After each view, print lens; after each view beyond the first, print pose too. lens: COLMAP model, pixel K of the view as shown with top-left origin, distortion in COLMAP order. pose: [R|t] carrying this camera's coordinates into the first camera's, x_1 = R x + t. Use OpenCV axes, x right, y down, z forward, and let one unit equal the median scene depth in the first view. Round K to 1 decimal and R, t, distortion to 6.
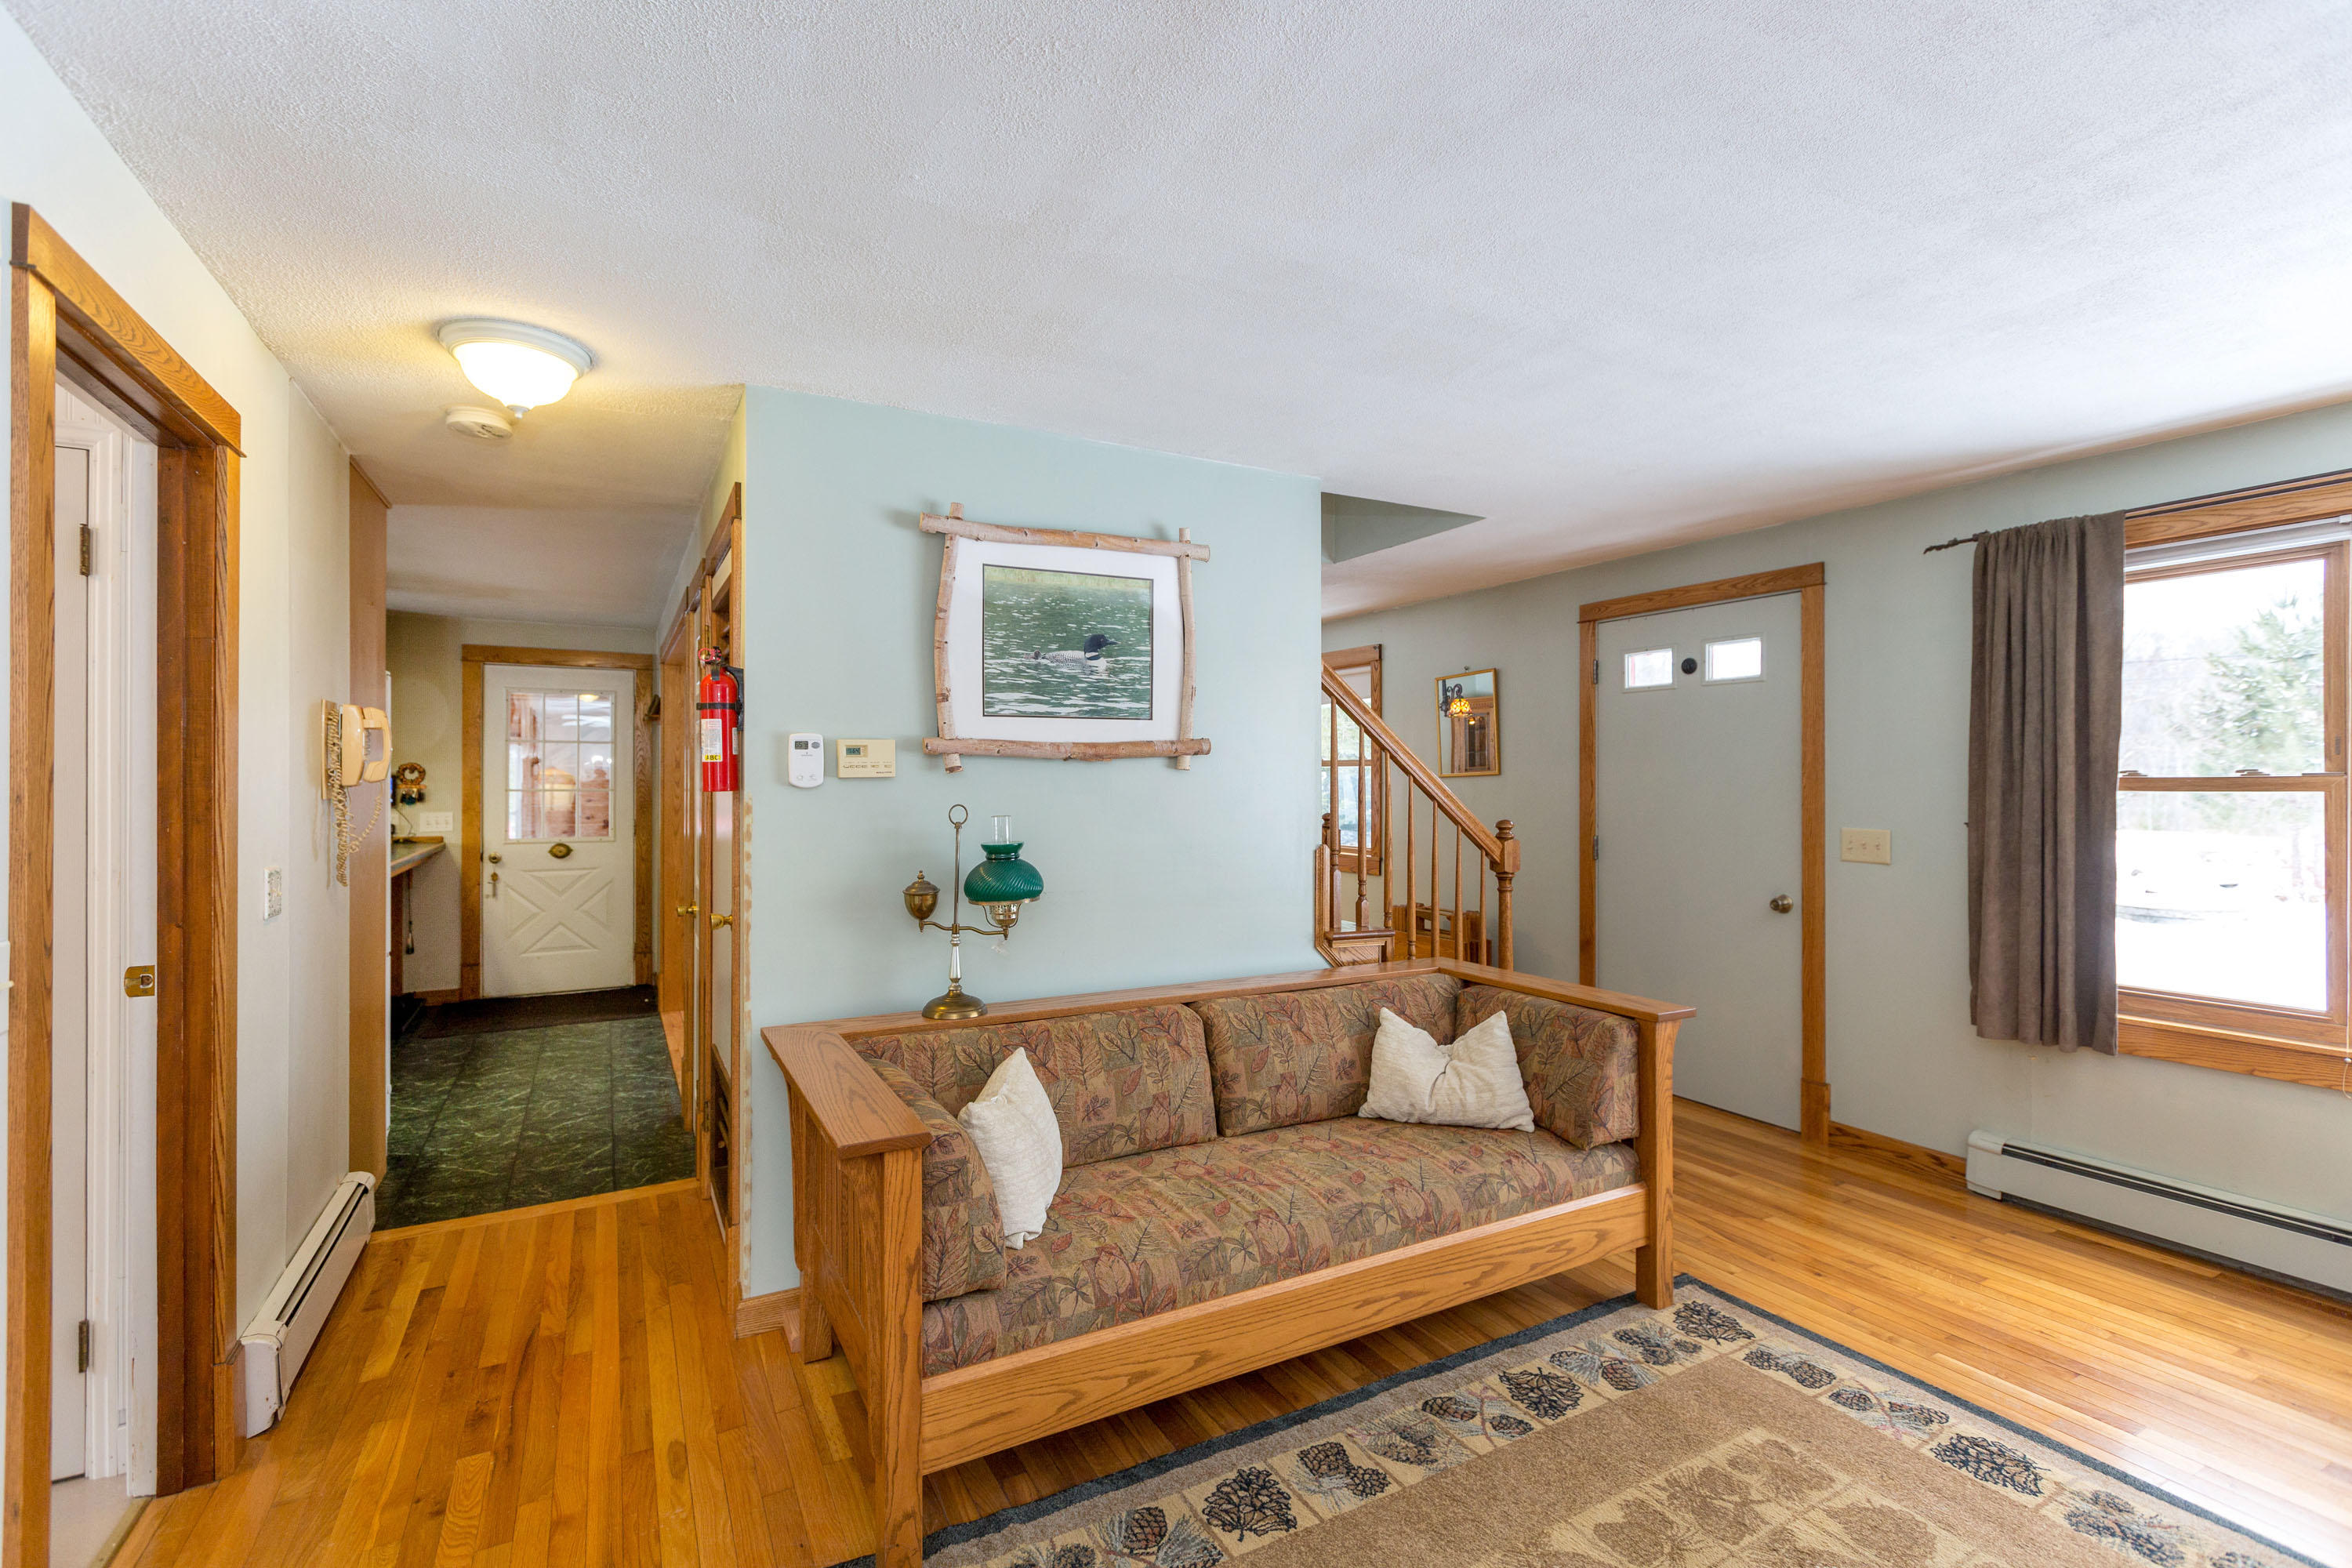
lens RADIAL K [[1046.7, 0, 1169.6], [0, 1046.7, 775.4], [0, 0, 1]] dist [0.000221, -0.001775]
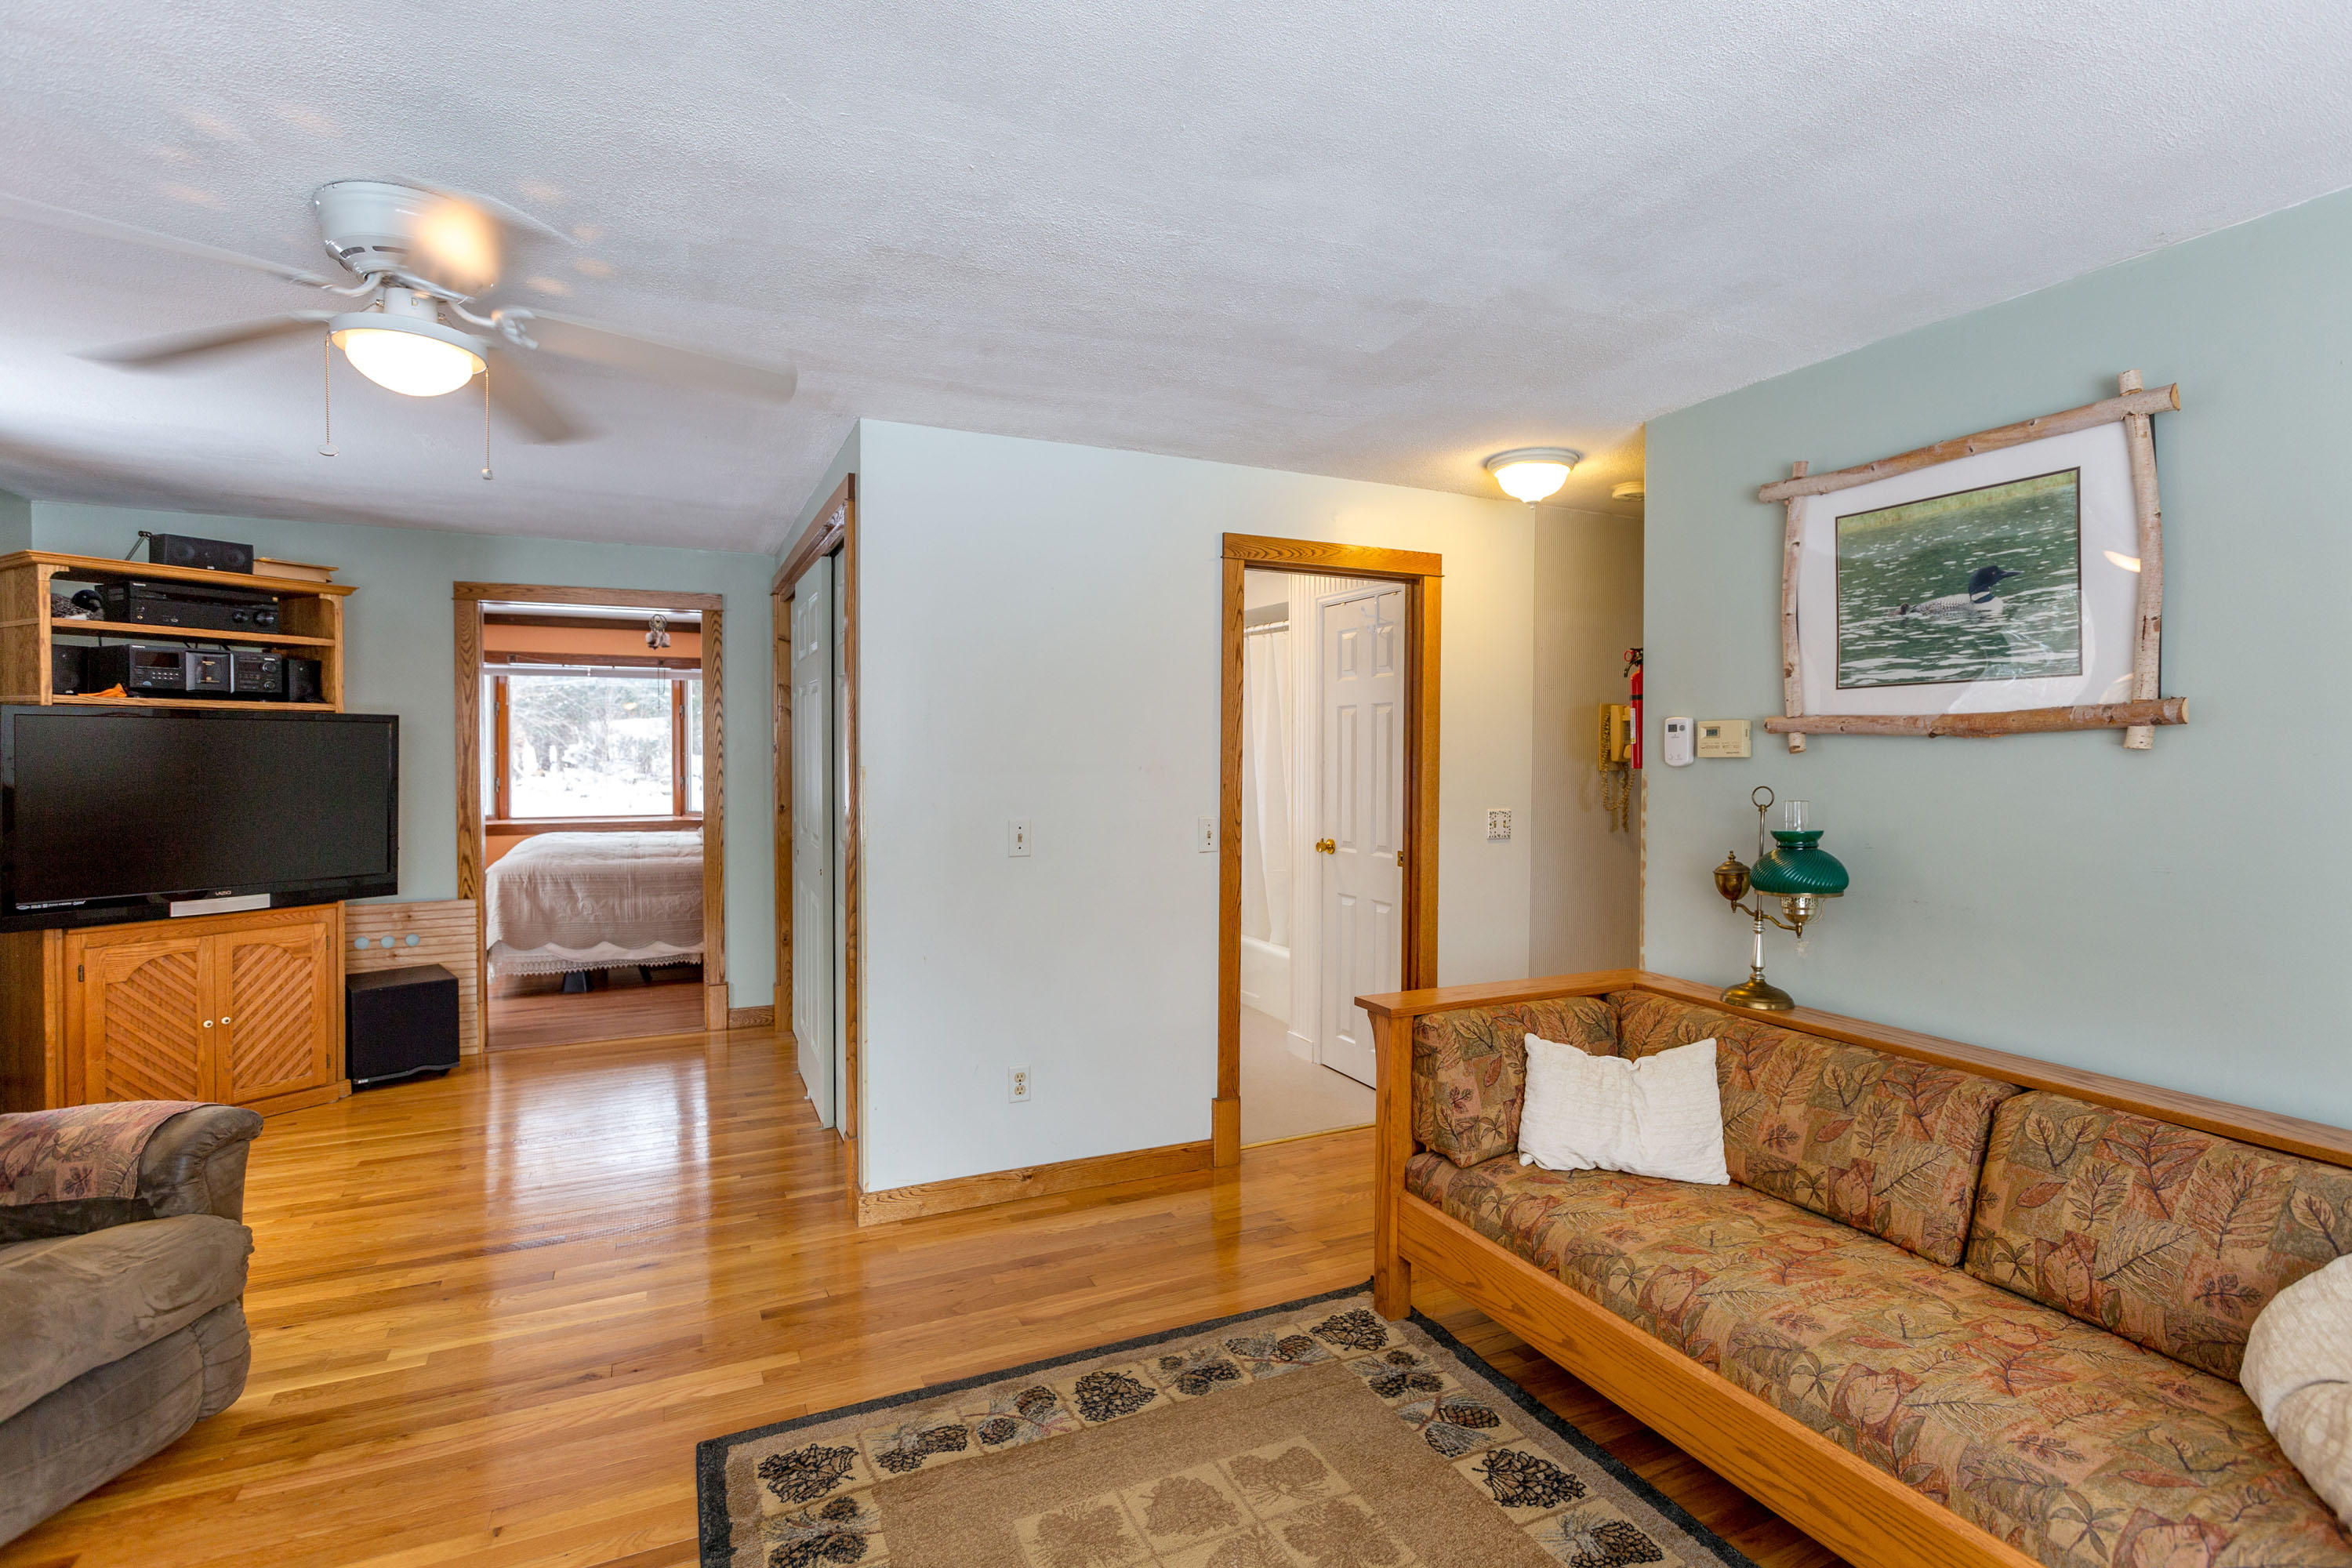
lens RADIAL K [[1112.8, 0, 1189.3], [0, 1112.8, 768.0], [0, 0, 1]] dist [-0.004746, -0.000291]
pose [[-0.052515, 0.014805, -0.998510, 0.735192], [-0.000172, 0.999890, 0.014835, -0.003329], [0.998620, 0.000951, -0.052507, 0.465933]]
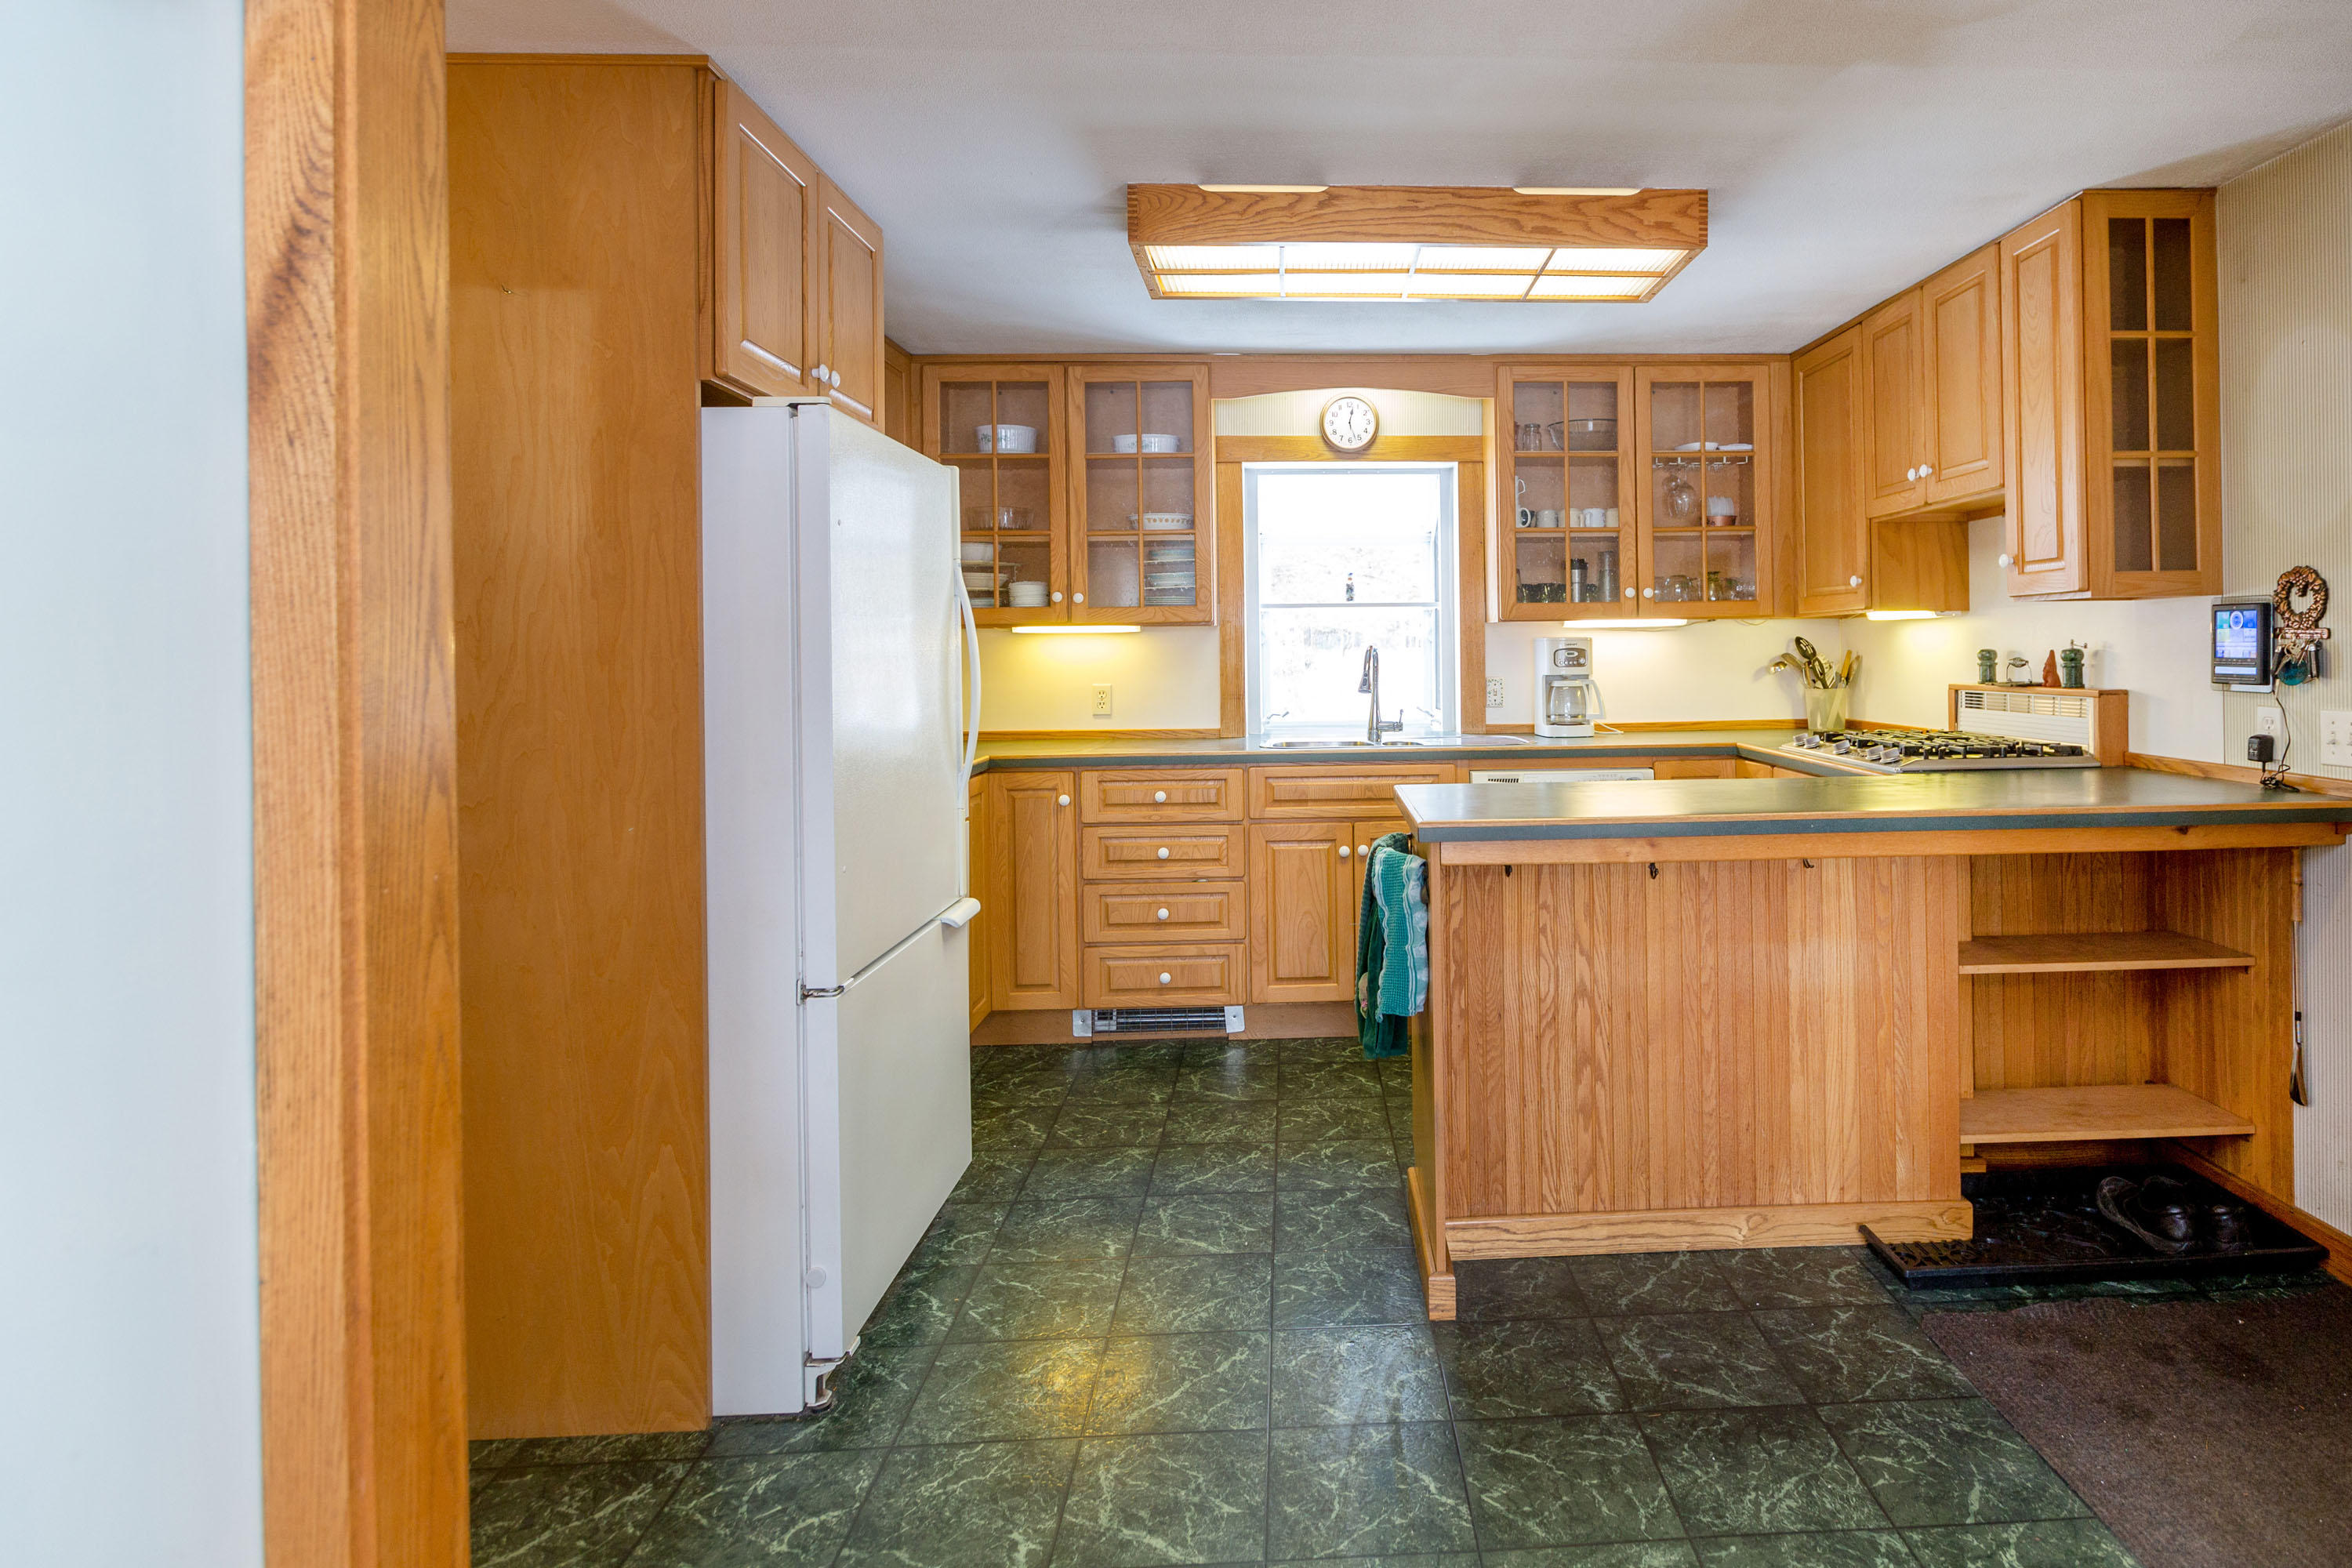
lens RADIAL K [[1252.8, 0, 1277.0], [0, 1252.8, 637.1], [0, 0, 1]] dist [-0.008313, 0.002801]
pose [[-0.424410, -0.001210, -0.905469, -0.404019], [0.016984, 0.999813, -0.009297, 0.021214], [0.905311, -0.019324, -0.424310, 1.810885]]
